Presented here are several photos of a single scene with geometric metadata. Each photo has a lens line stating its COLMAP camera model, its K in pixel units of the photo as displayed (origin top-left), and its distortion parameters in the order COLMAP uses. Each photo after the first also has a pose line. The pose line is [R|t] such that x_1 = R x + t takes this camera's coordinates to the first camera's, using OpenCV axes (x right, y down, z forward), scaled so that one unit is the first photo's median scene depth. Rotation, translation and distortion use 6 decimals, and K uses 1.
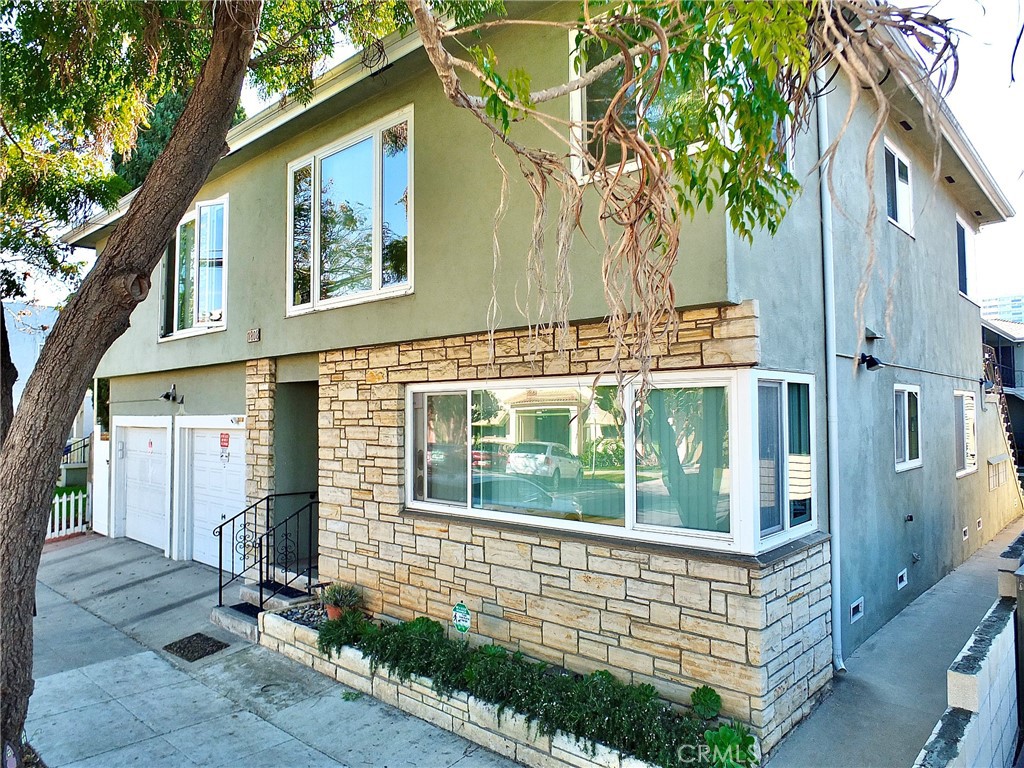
lens RADIAL K [[689.9, 0, 511.1], [0, 689.9, 381.2], [0, 0, 1]] dist [-0.007153, 0.000344]
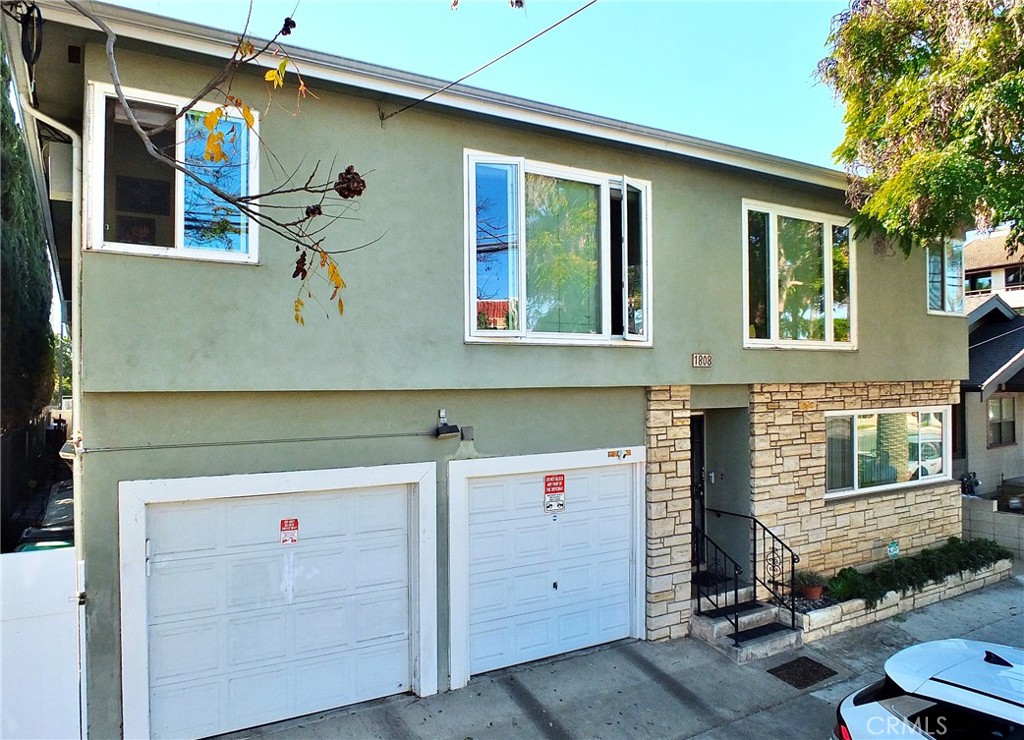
lens RADIAL K [[708.4, 0, 510.6], [0, 708.4, 373.4], [0, 0, 1]] dist [-0.013416, -0.004352]
pose [[0.281748, 0.007423, 0.959460, -1.620378], [-0.041577, 0.999125, 0.004479, -0.049731], [-0.958587, -0.041153, 0.281810, 1.155922]]
